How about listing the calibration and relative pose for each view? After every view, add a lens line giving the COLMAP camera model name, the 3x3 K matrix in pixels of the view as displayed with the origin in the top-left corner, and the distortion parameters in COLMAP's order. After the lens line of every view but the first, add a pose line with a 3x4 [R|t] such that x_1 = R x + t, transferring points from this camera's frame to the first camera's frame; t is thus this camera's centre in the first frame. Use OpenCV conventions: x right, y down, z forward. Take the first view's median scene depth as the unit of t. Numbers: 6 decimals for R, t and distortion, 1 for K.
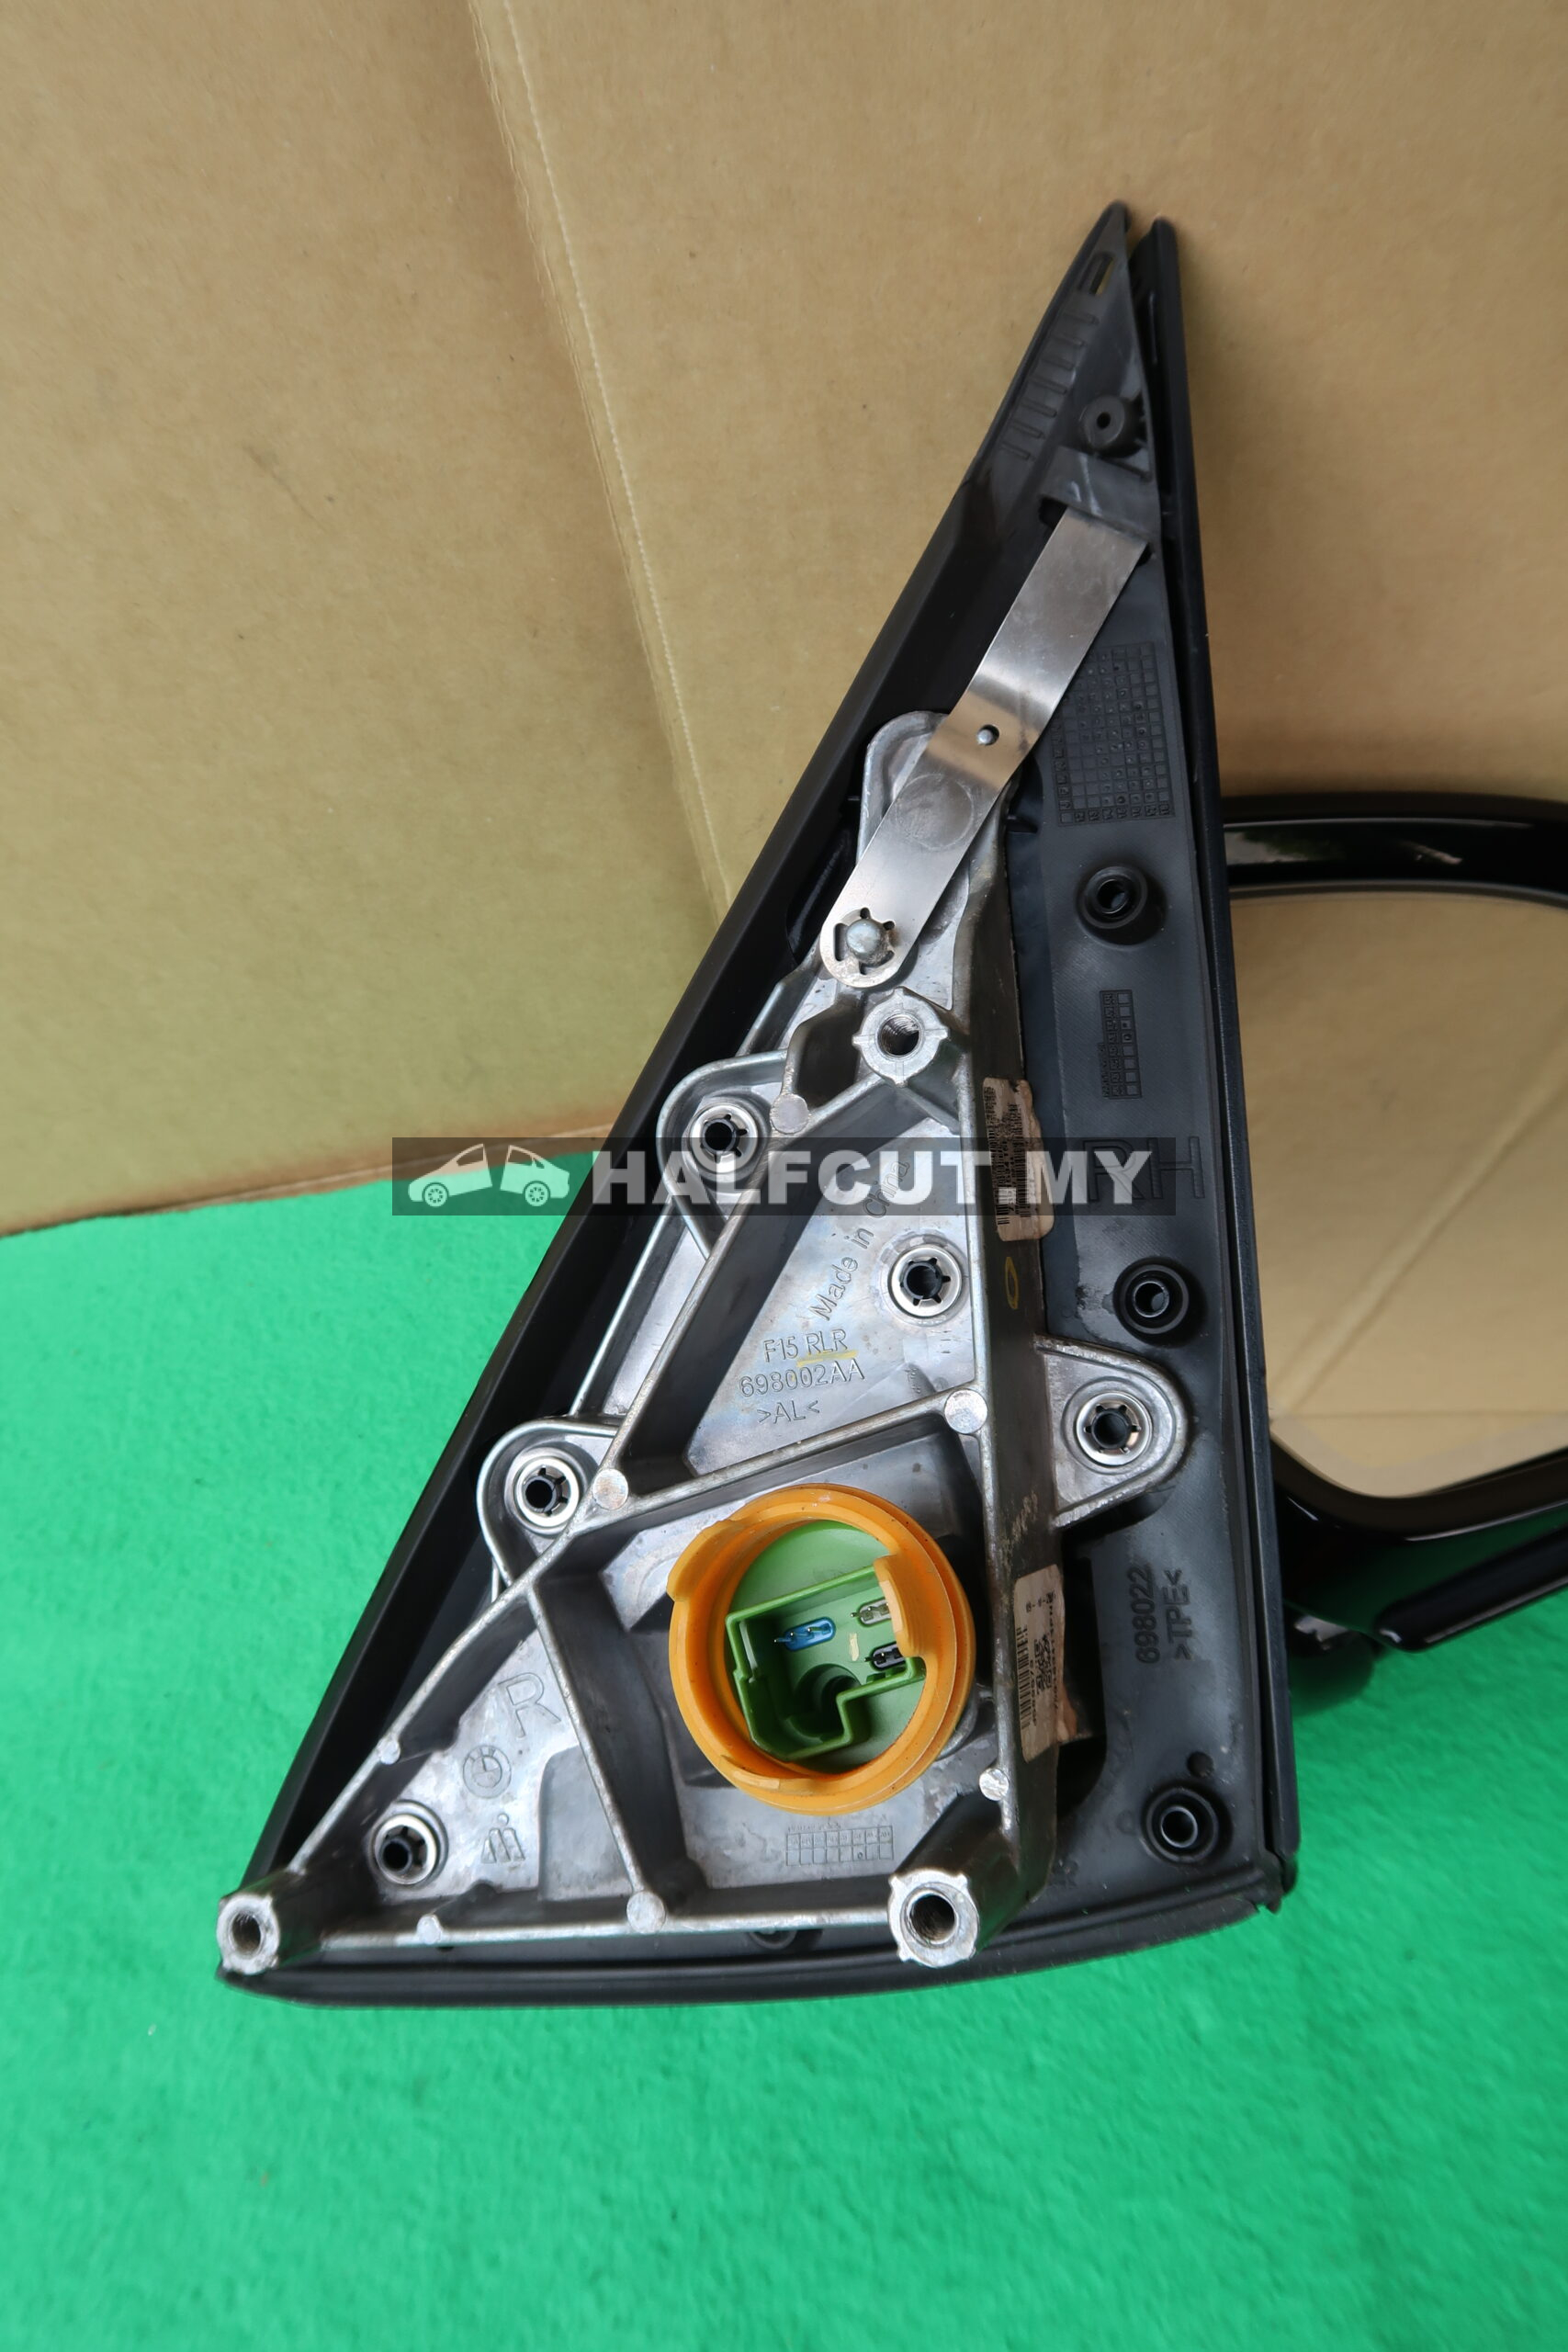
lens RADIAL K [[1684.1, 0, 783.2], [0, 1684.1, 1133.0], [0, 0, 1]] dist [-0.003142, -0.001477]
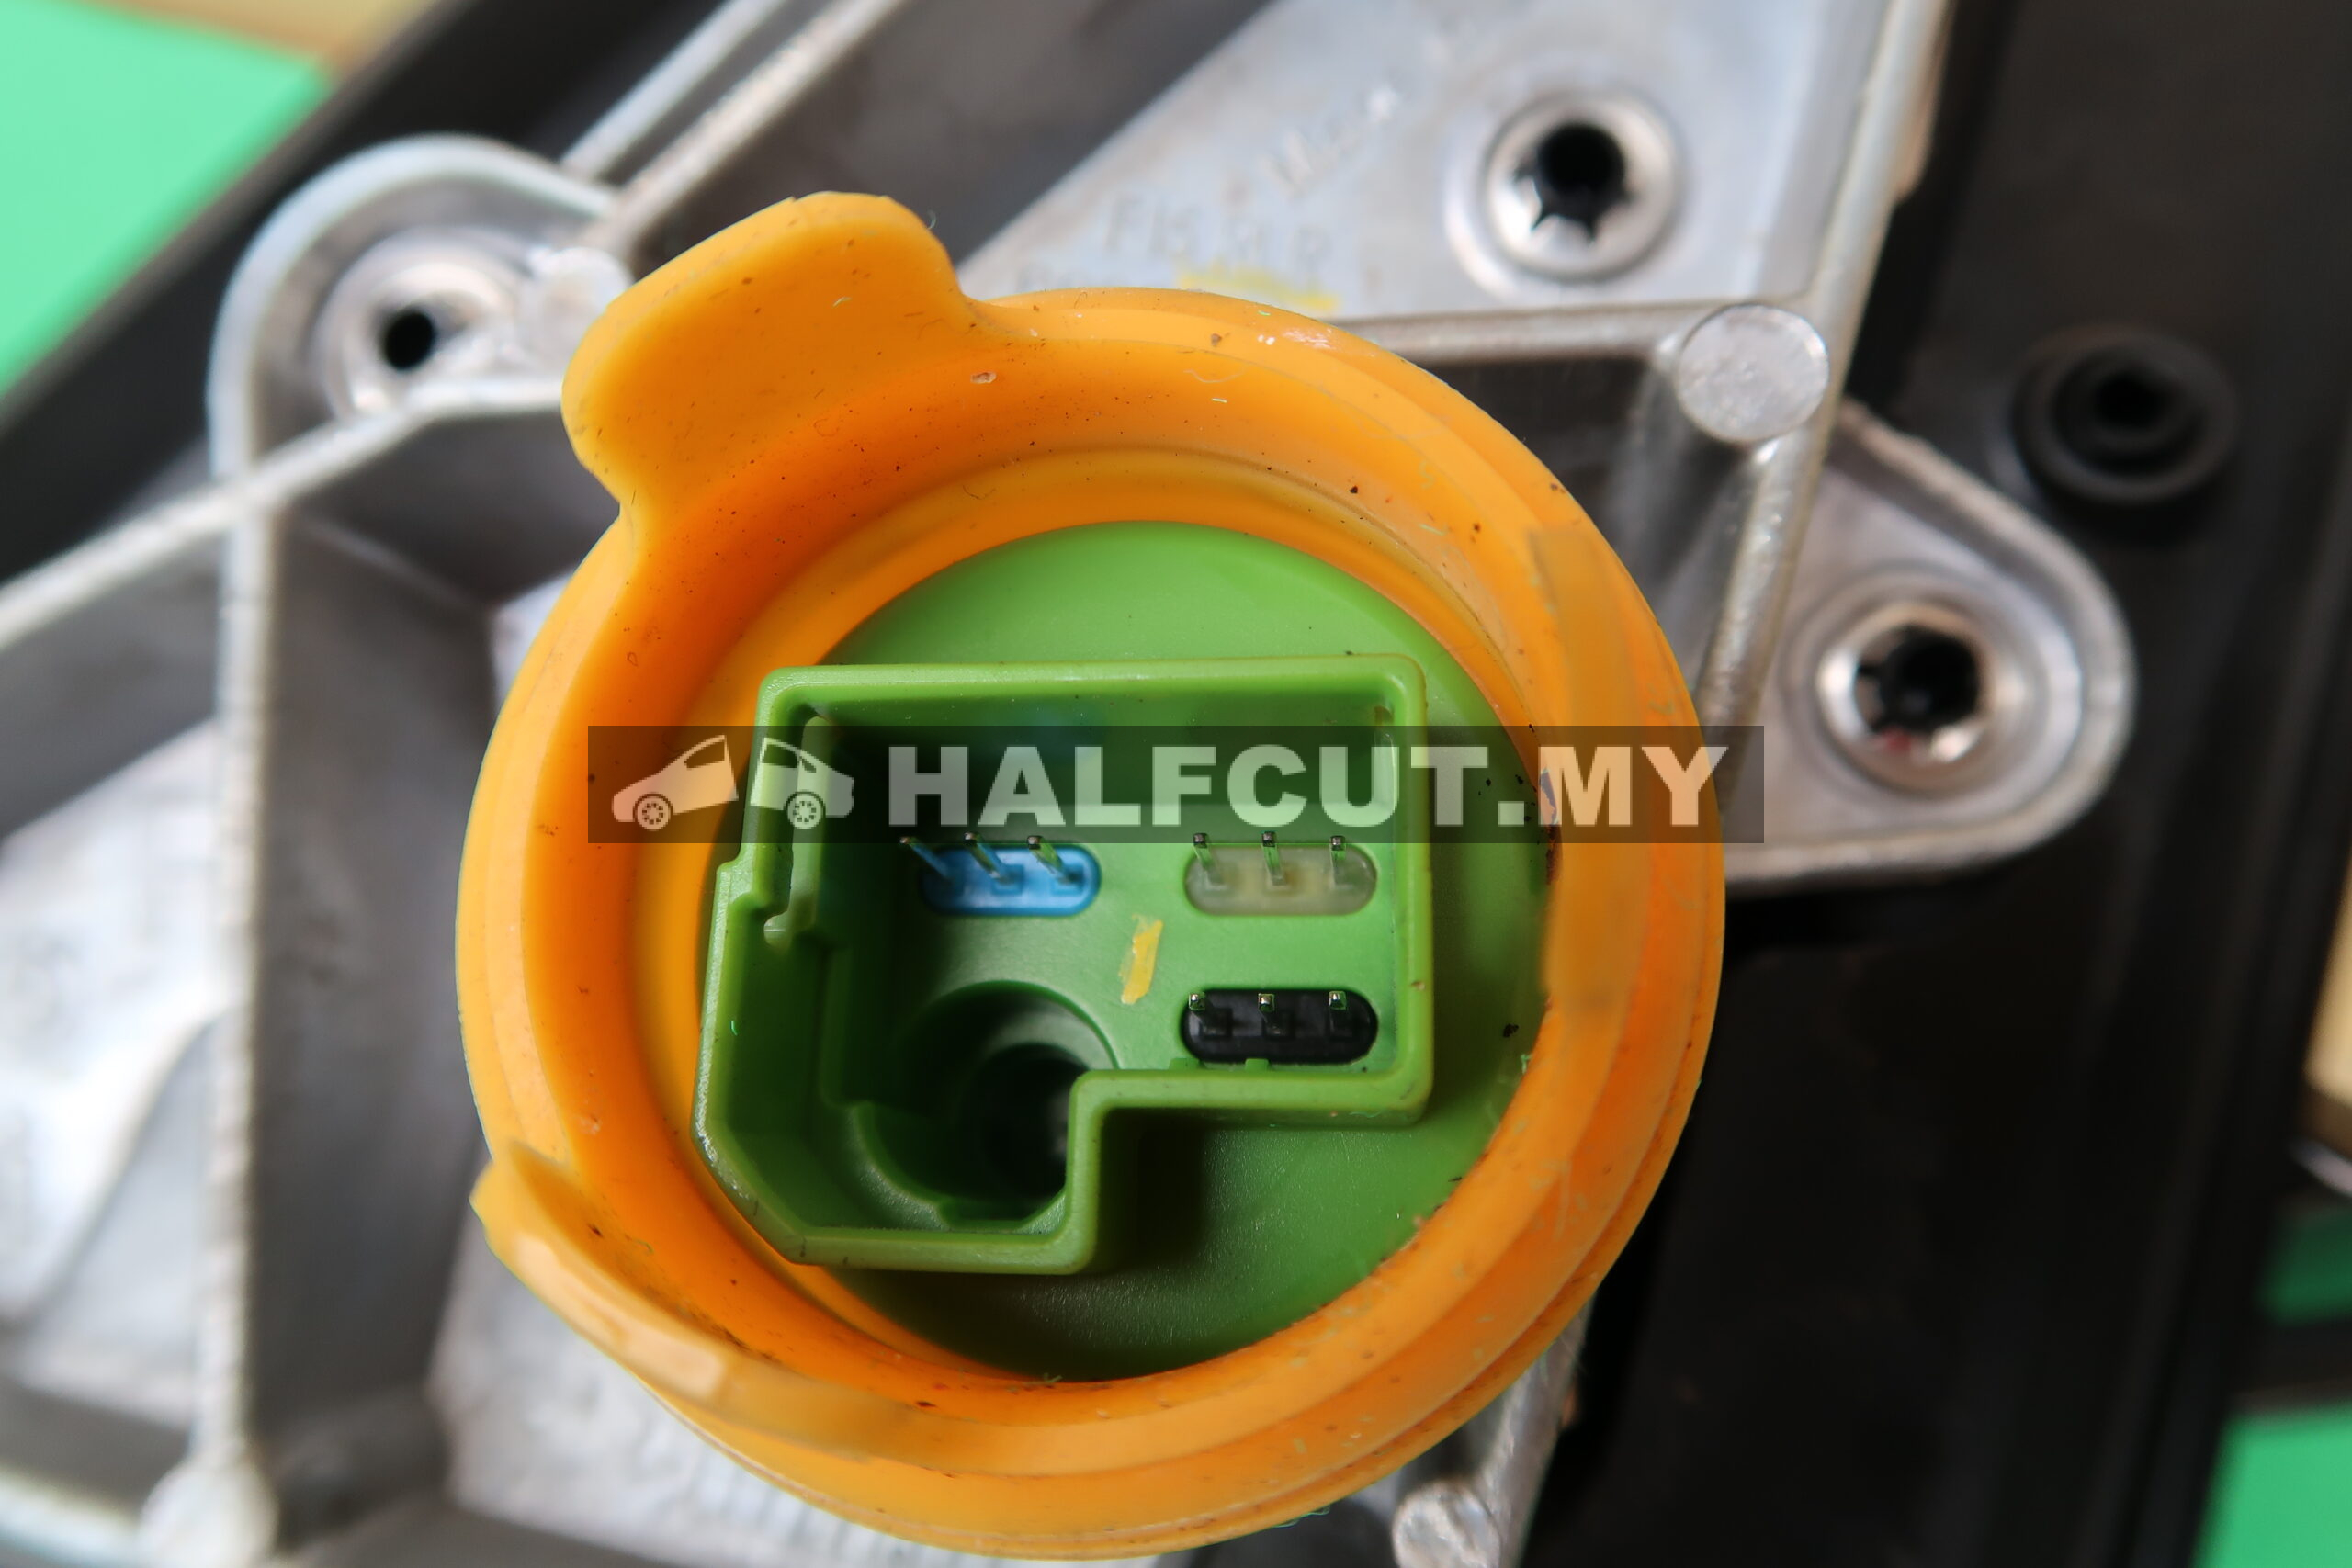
lens RADIAL K [[1684.1, 0, 1176.0], [0, 1684.1, 784.0], [0, 0, 1]] dist [-0.003142, -0.001477]
pose [[0.926414, 0.352135, 0.133260, -0.002899], [-0.362198, 0.930165, 0.060044, 0.198416], [-0.102810, -0.103892, 0.989261, 0.547992]]
